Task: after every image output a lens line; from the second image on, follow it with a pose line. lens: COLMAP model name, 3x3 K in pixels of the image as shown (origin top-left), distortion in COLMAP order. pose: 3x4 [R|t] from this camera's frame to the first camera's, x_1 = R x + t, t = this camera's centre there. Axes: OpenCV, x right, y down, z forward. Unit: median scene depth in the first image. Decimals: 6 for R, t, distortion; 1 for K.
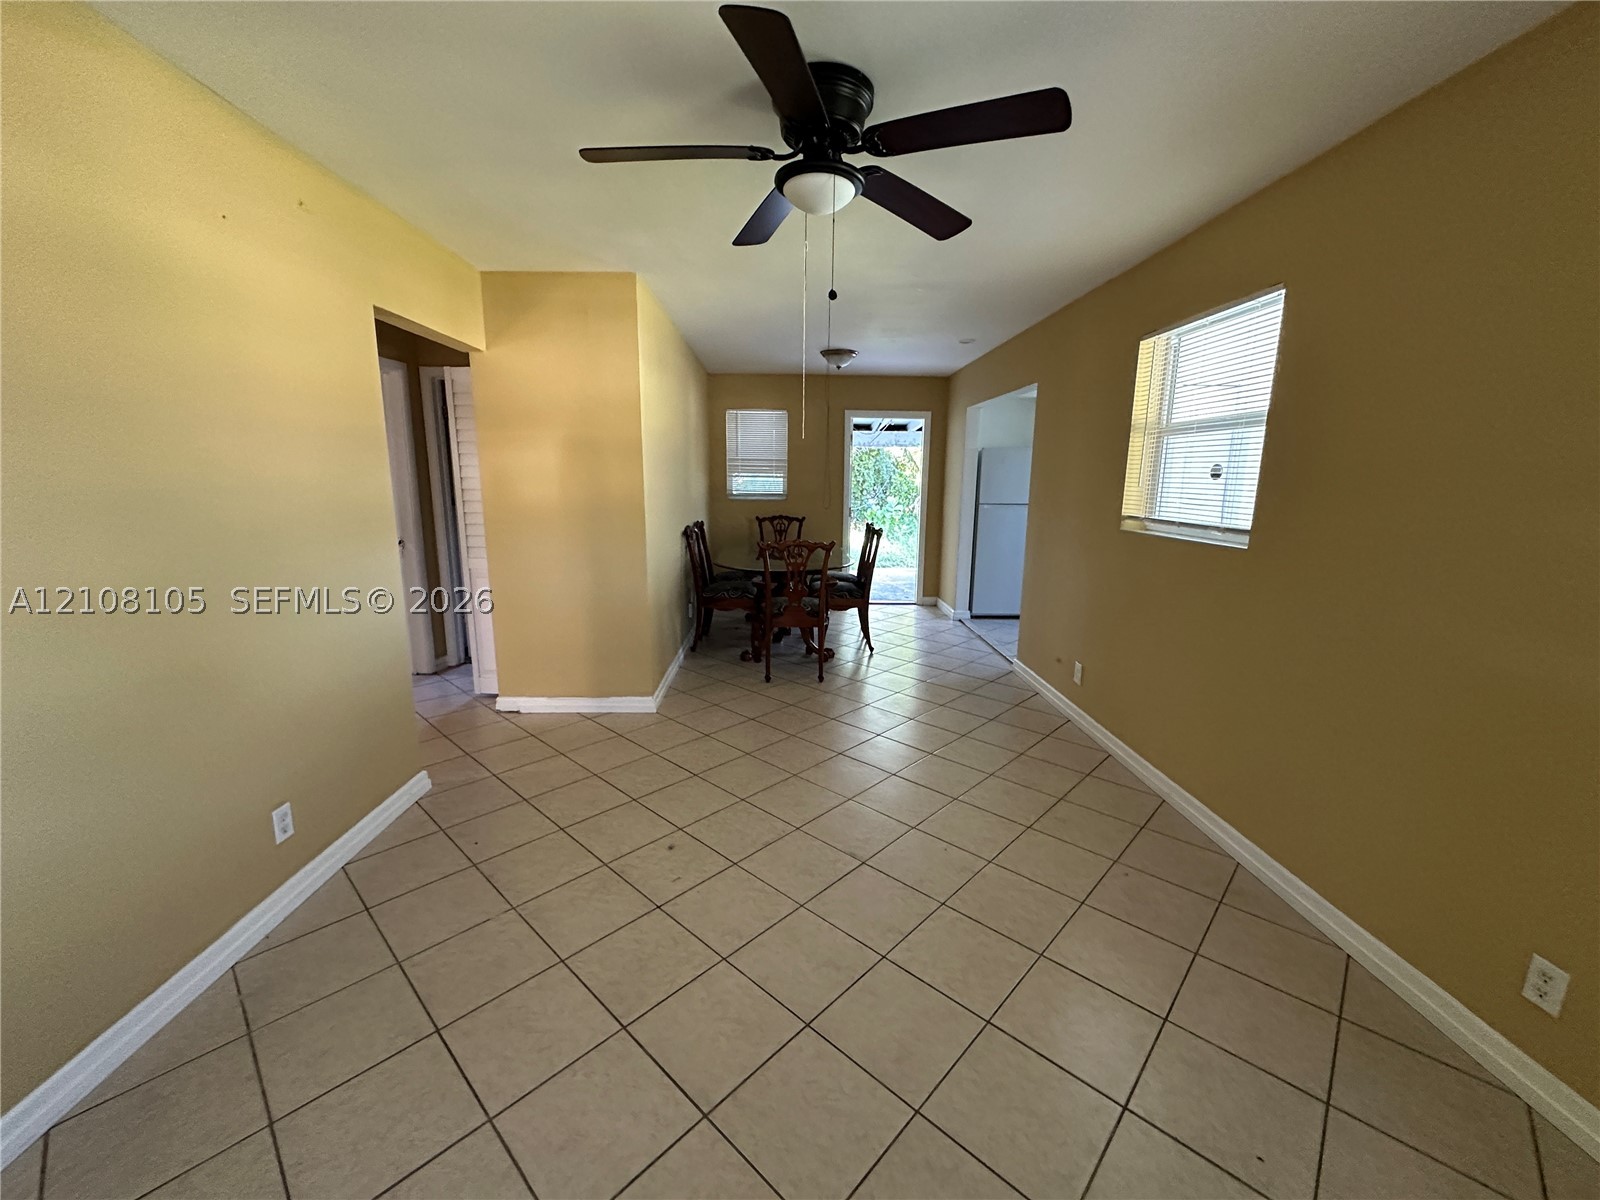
lens RADIAL K [[637.3, 0, 797.0], [0, 637.3, 601.0], [0, 0, 1]] dist [-0.003692, 0.000293]
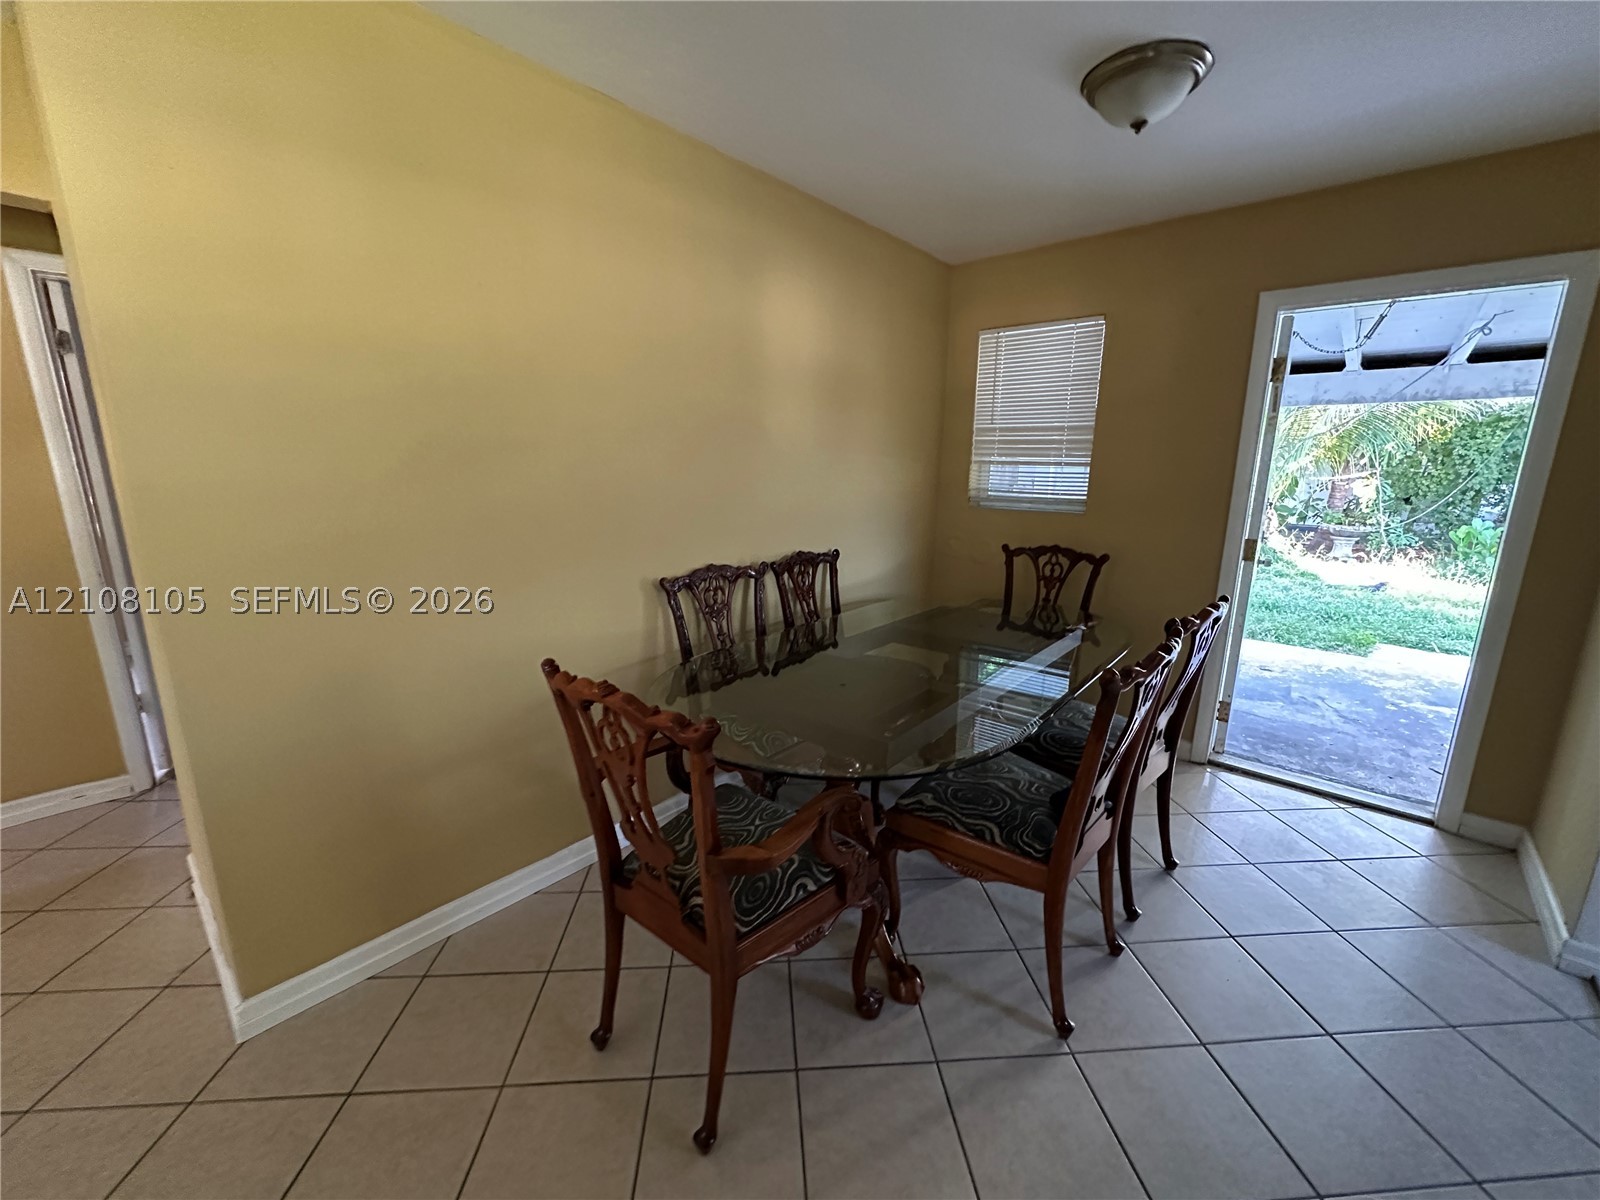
lens RADIAL K [[637.3, 0, 797.0], [0, 637.3, 601.0], [0, 0, 1]] dist [-0.003692, 0.000293]
pose [[0.737892, 0.142459, -0.659712, 0.149175], [-0.131369, 0.989091, 0.066649, -0.100566], [0.662010, 0.037485, 0.748557, 0.523507]]
